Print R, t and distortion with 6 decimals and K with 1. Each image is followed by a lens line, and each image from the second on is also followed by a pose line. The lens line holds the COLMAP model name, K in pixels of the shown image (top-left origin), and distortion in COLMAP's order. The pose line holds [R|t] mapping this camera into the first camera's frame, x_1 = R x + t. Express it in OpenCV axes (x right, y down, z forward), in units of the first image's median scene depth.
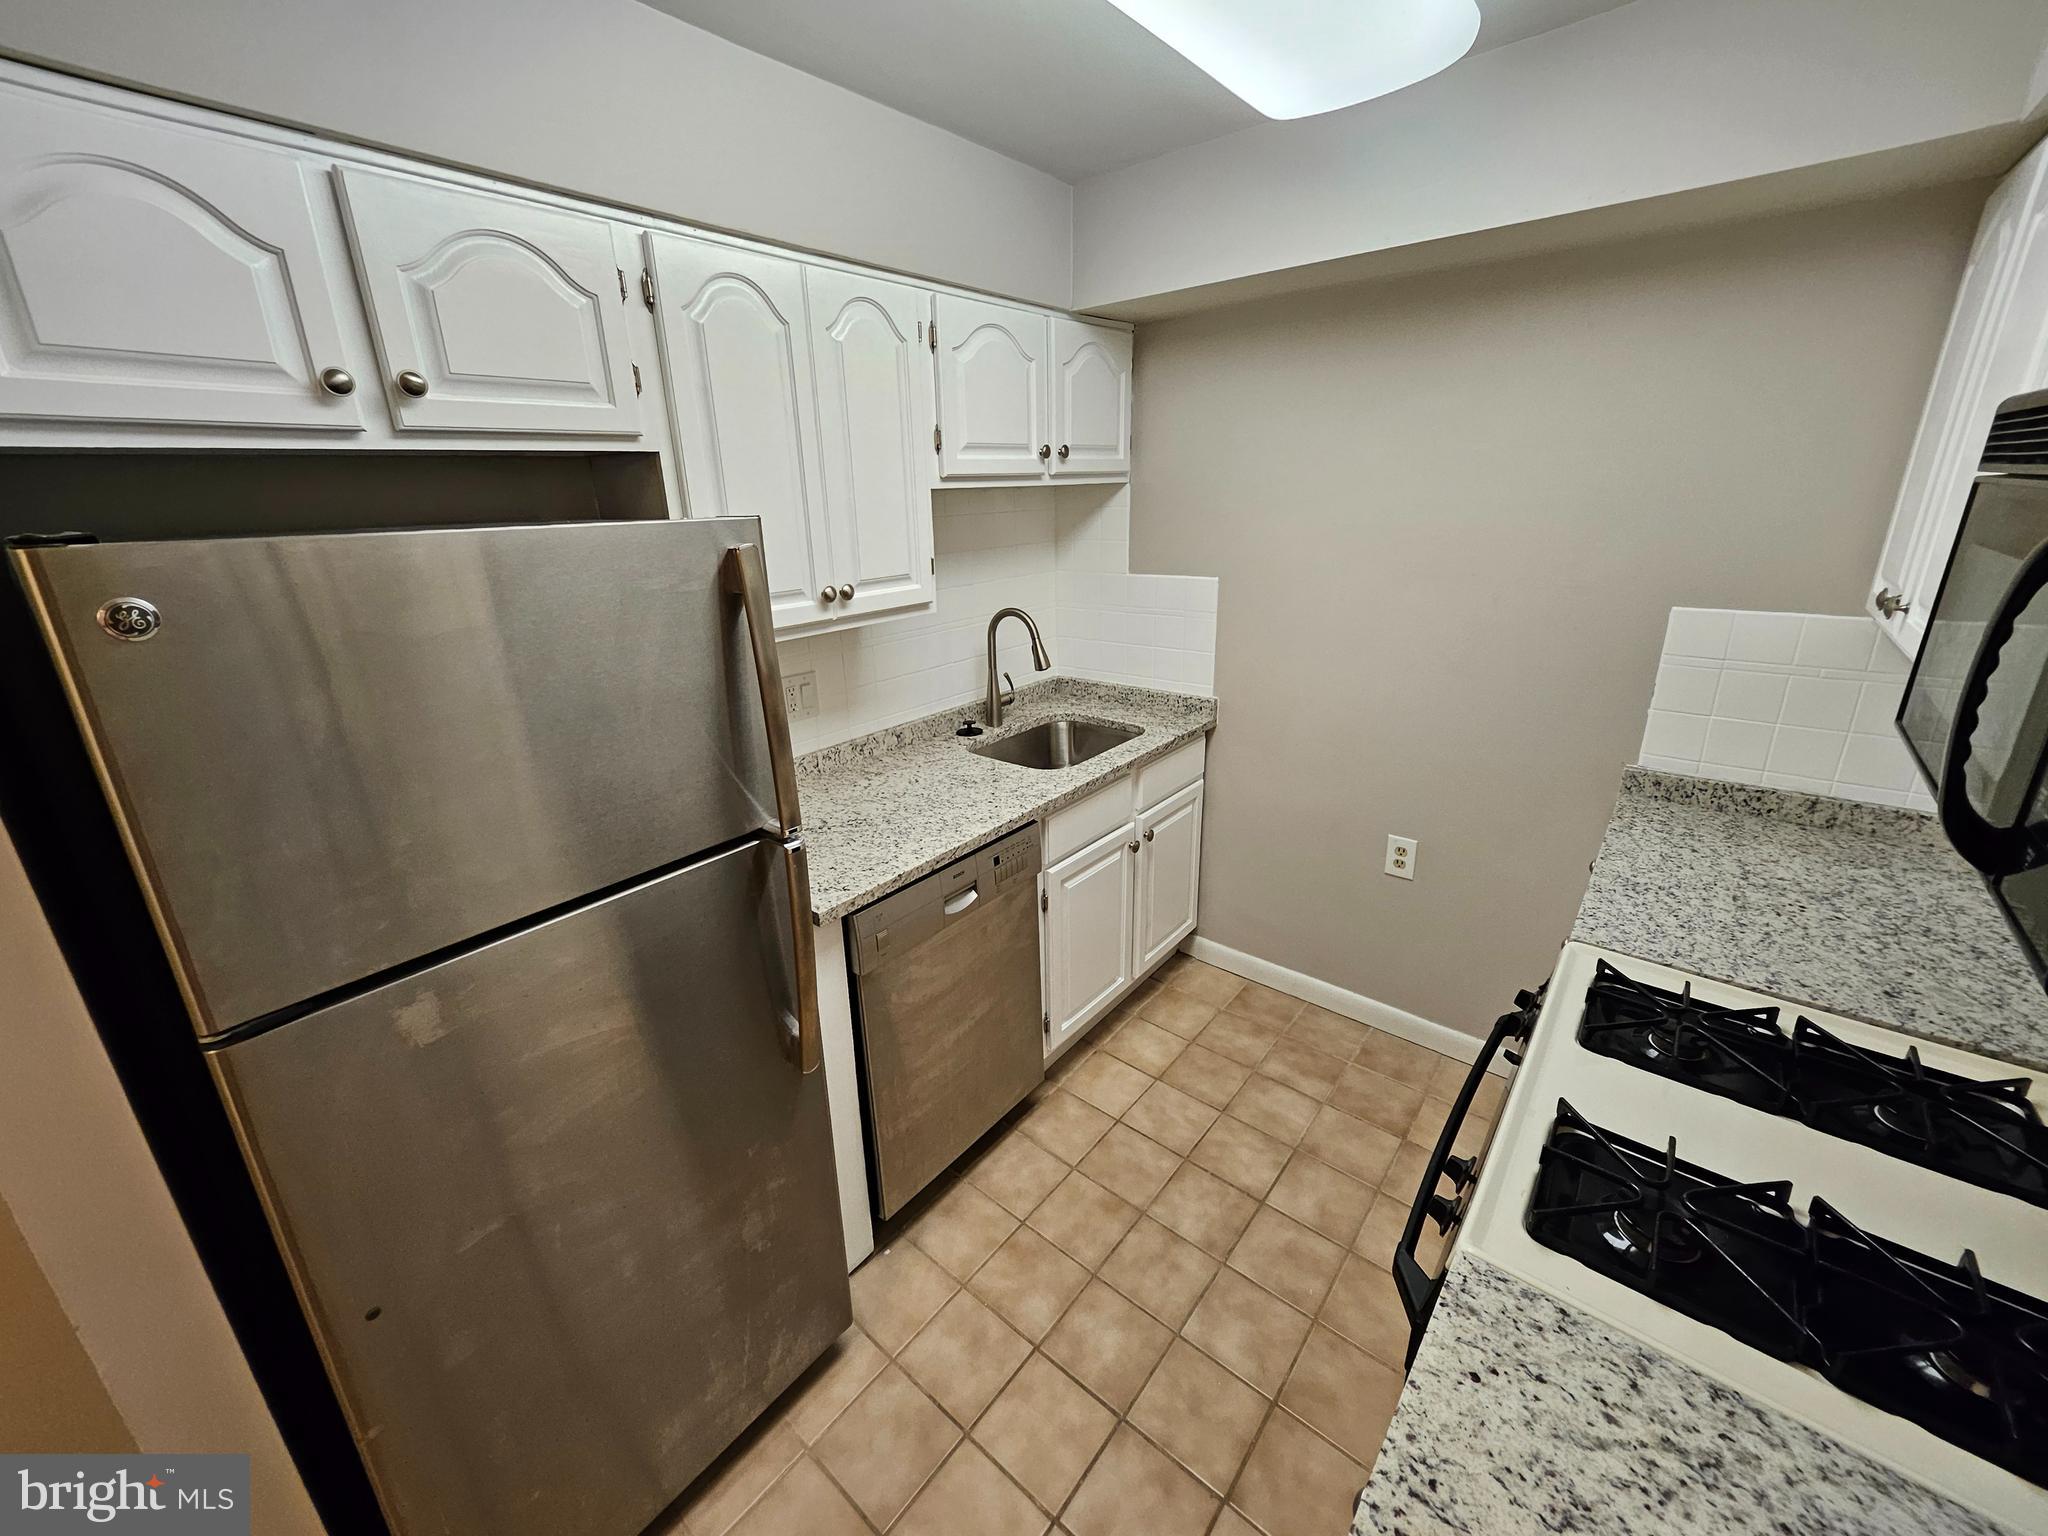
lens RADIAL K [[814.2, 0, 998.6], [0, 814.2, 743.2], [0, 0, 1]] dist [0.007088, -0.001812]
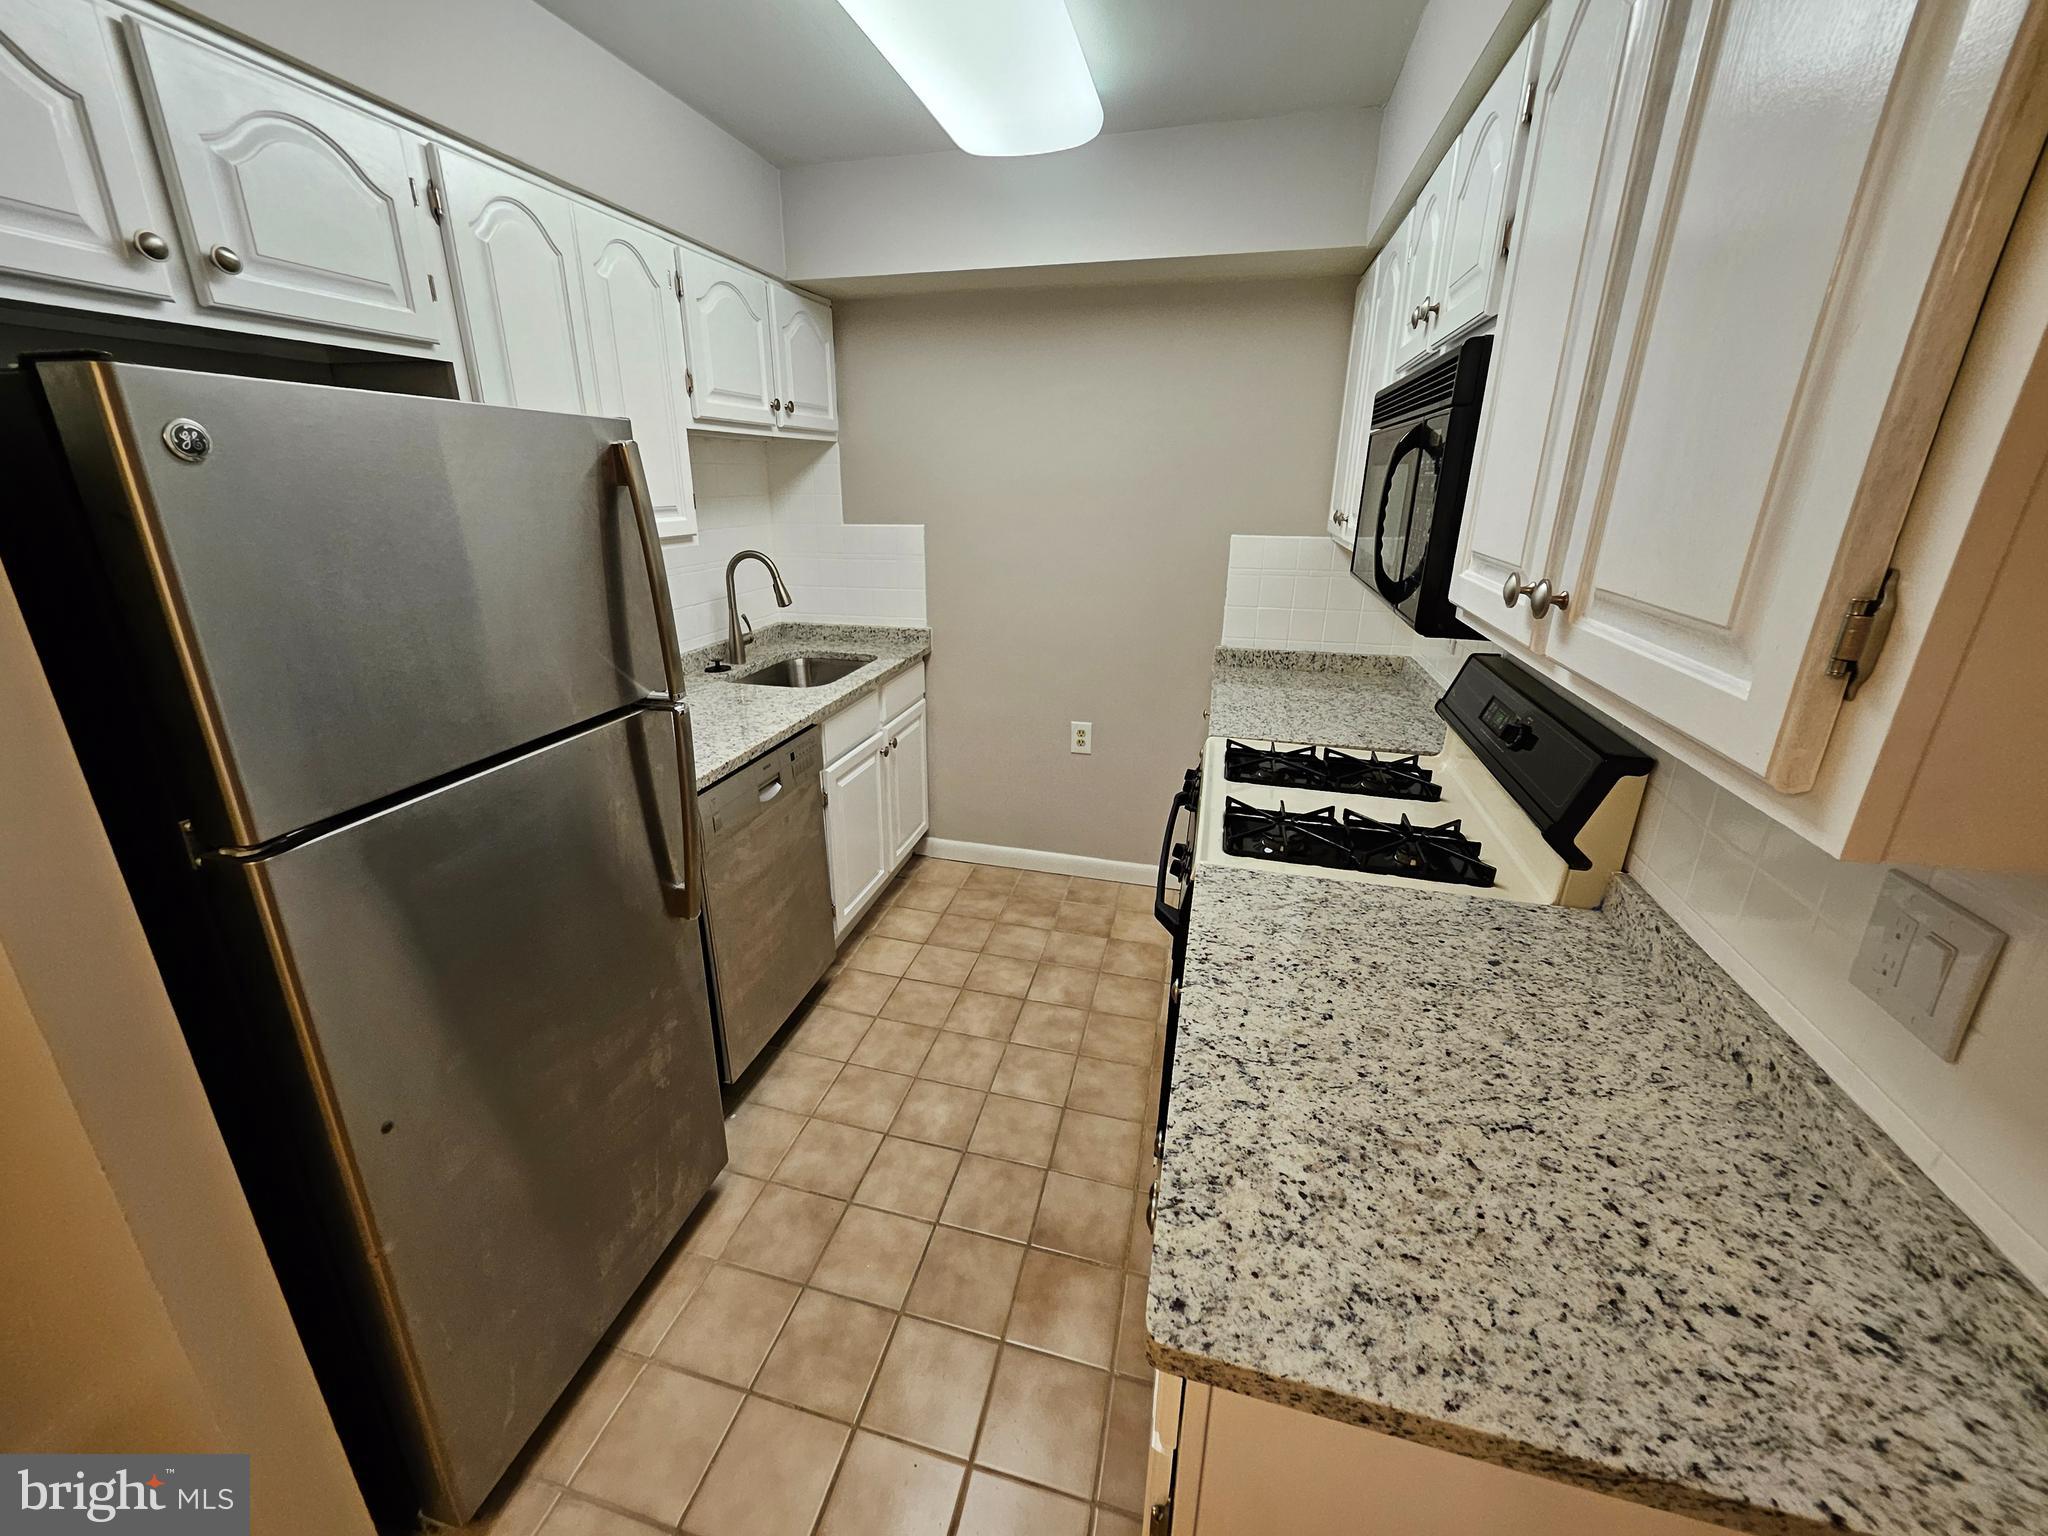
lens RADIAL K [[814.2, 0, 1002.4], [0, 814.2, 743.6], [0, 0, 1]] dist [0.007088, -0.001812]
pose [[0.900250, -0.105146, 0.422486, -0.216895], [0.102471, 0.994310, 0.029109, 0.122344], [-0.423143, 0.017087, 0.905902, -0.162666]]
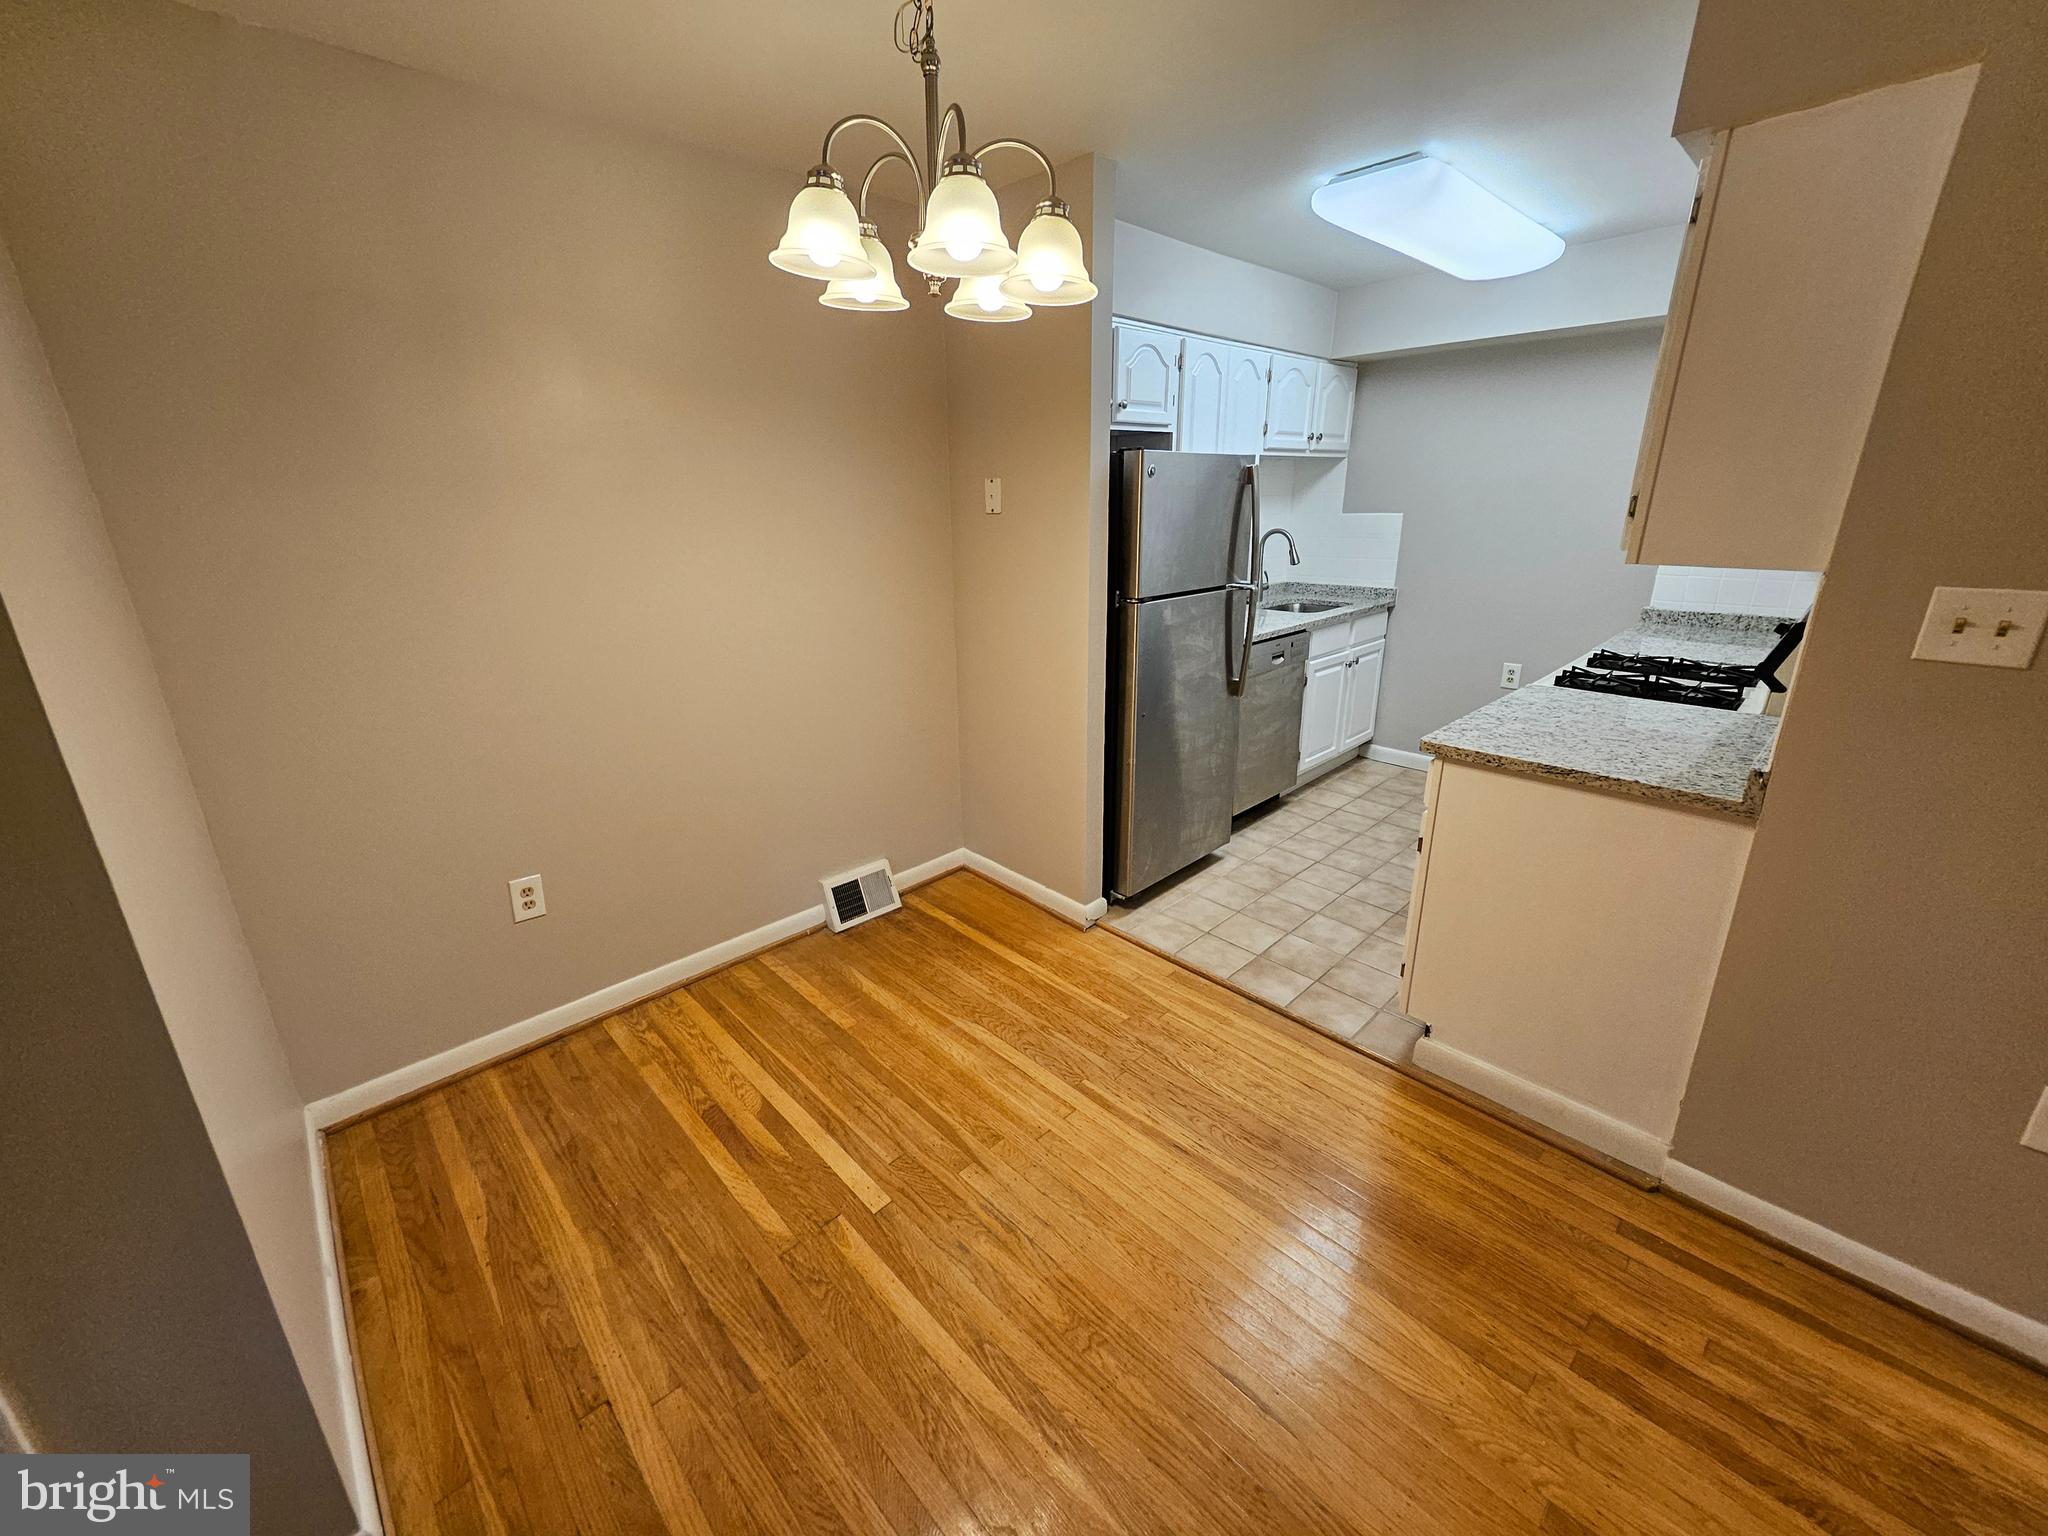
lens RADIAL K [[814.2, 0, 1000.5], [0, 814.2, 742.9], [0, 0, 1]] dist [0.007088, -0.001812]
pose [[0.994187, 0.042441, -0.098950, -0.490479], [-0.042783, 0.999084, -0.001333, 0.409649], [0.098802, 0.005559, 0.995092, -1.003369]]
